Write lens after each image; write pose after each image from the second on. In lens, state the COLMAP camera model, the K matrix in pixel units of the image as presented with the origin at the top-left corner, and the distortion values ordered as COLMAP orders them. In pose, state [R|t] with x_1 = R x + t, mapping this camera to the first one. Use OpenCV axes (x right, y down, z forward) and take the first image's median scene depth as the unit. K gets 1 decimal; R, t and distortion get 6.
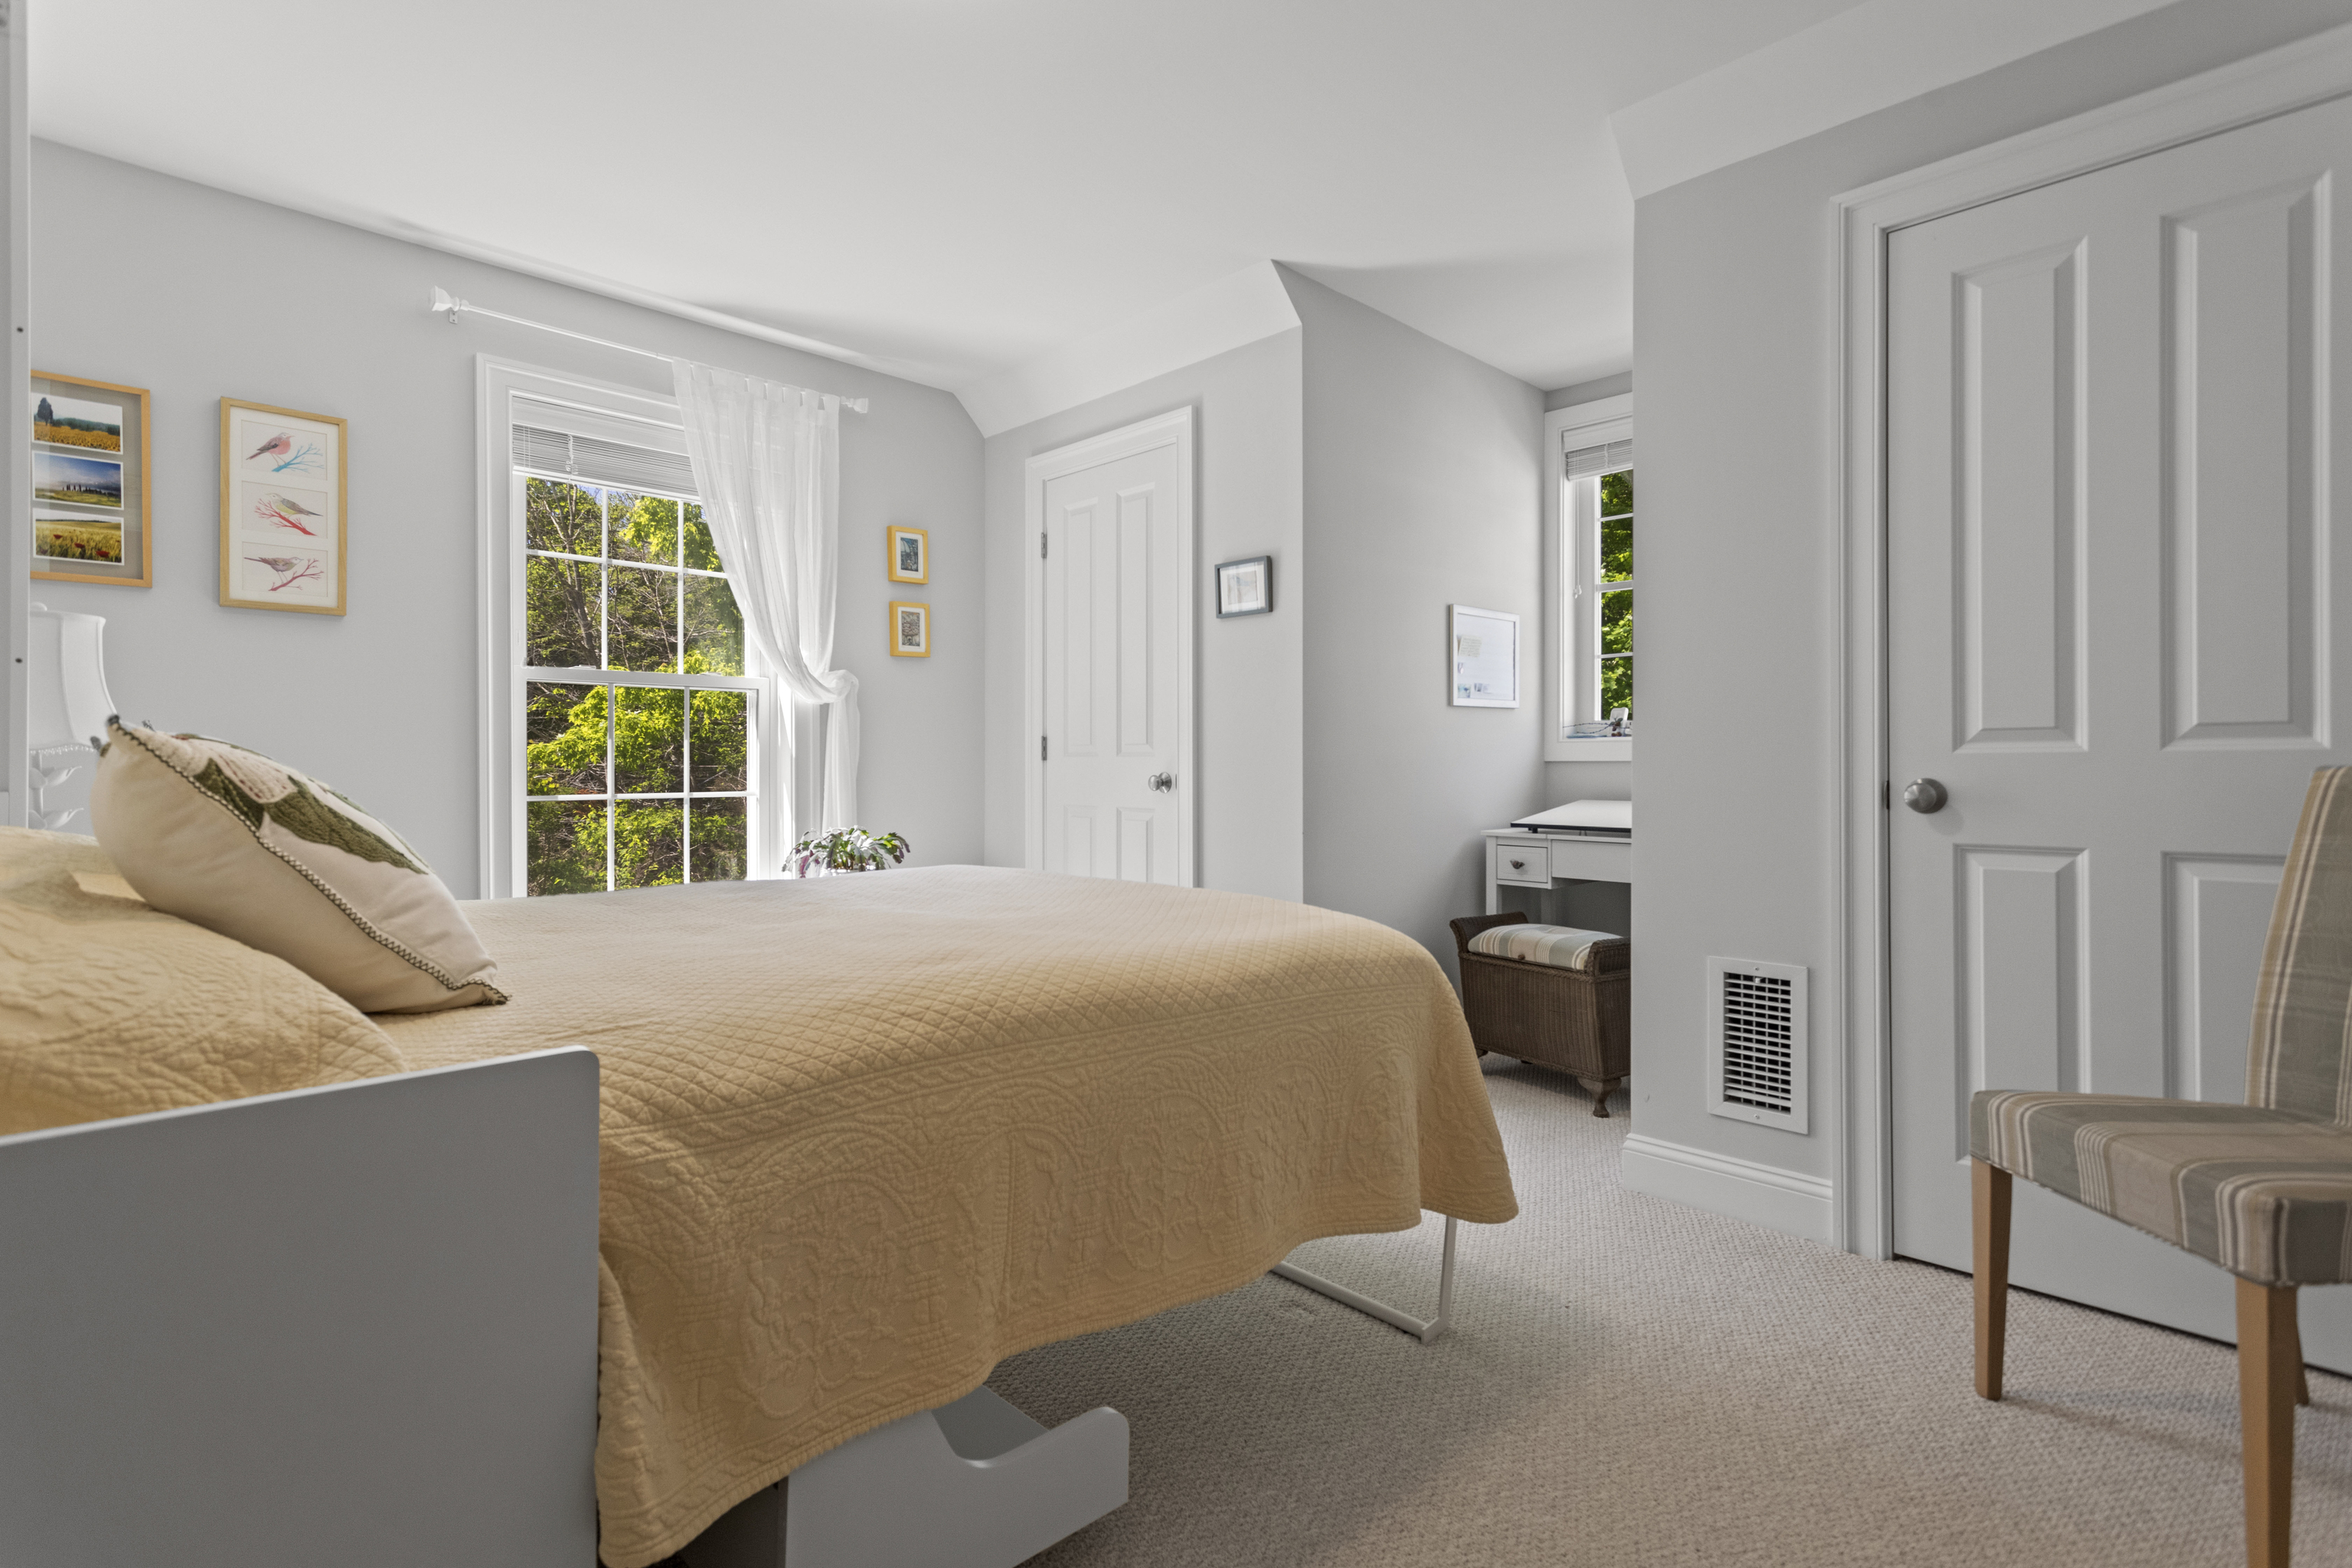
lens RADIAL K [[1114.2, 0, 1176.0], [0, 1114.2, 784.0], [0, 0, 1]] dist [-0.001085, -0.000545]
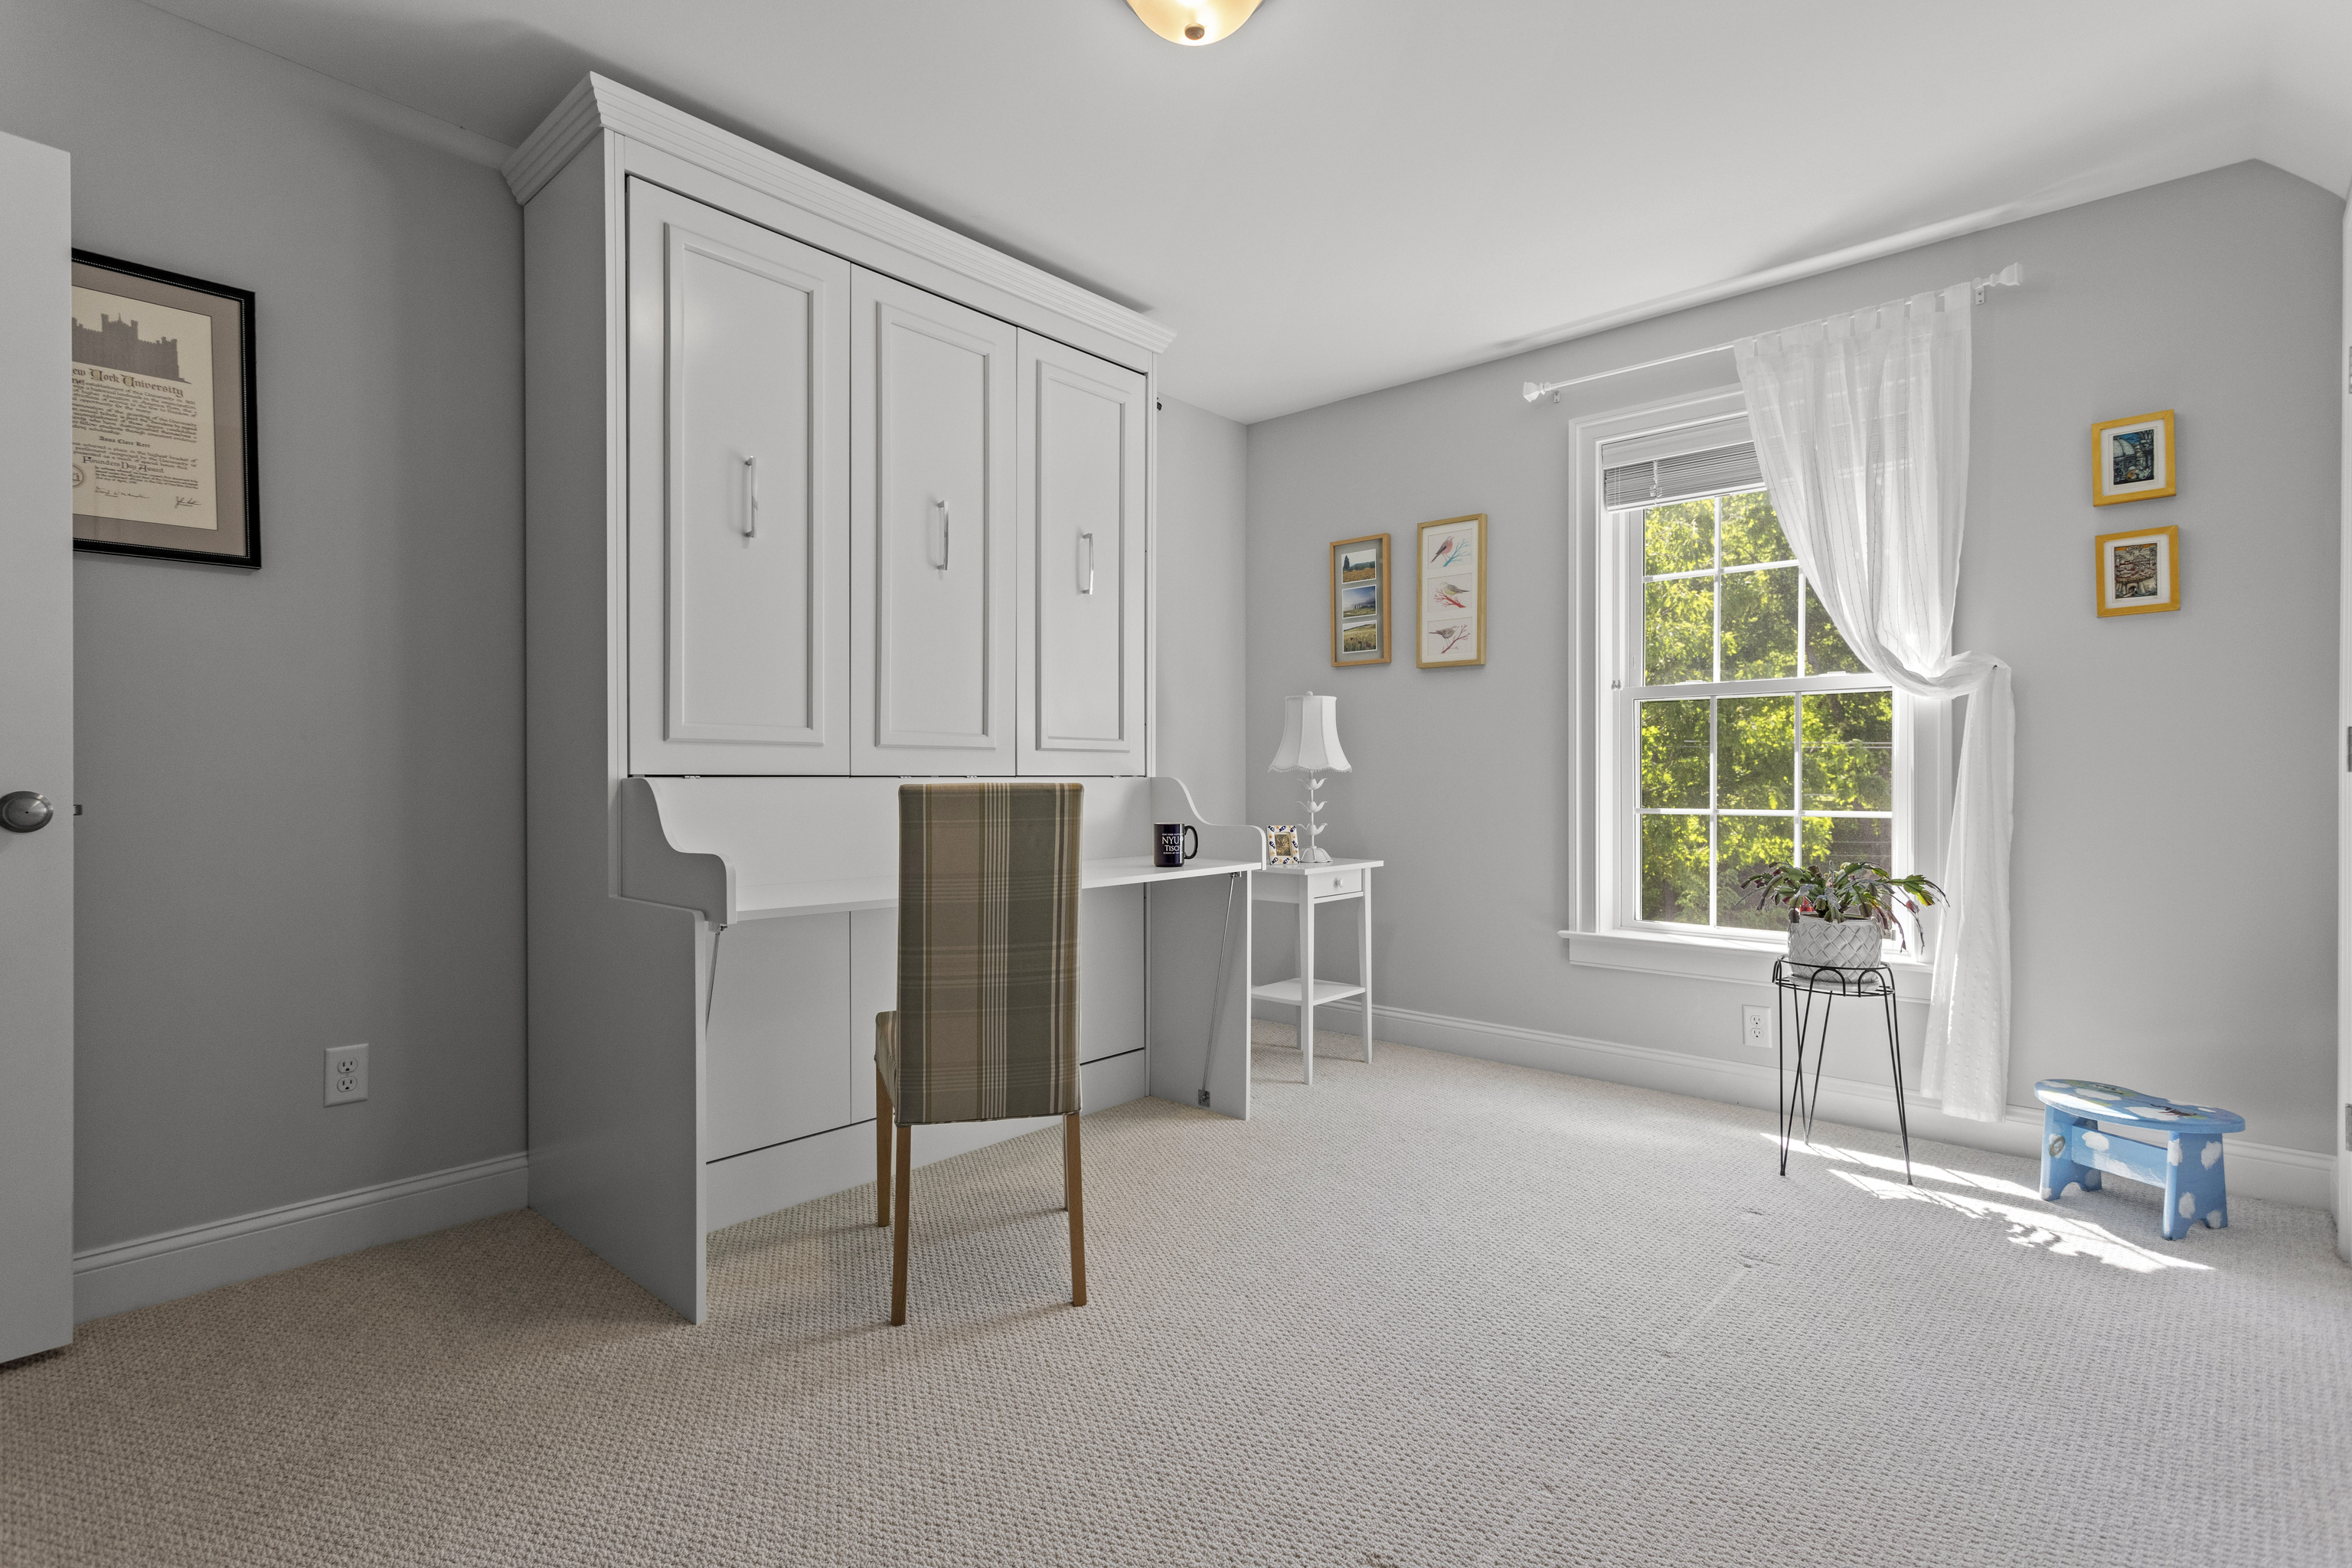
lens RADIAL K [[1114.2, 0, 1176.0], [0, 1114.2, 784.0], [0, 0, 1]] dist [-0.001085, -0.000545]
pose [[0.063861, 0.010931, -0.997899, 0.517783], [-0.011650, 0.999880, 0.010207, -0.019895], [0.997891, 0.010973, 0.063980, 0.546941]]
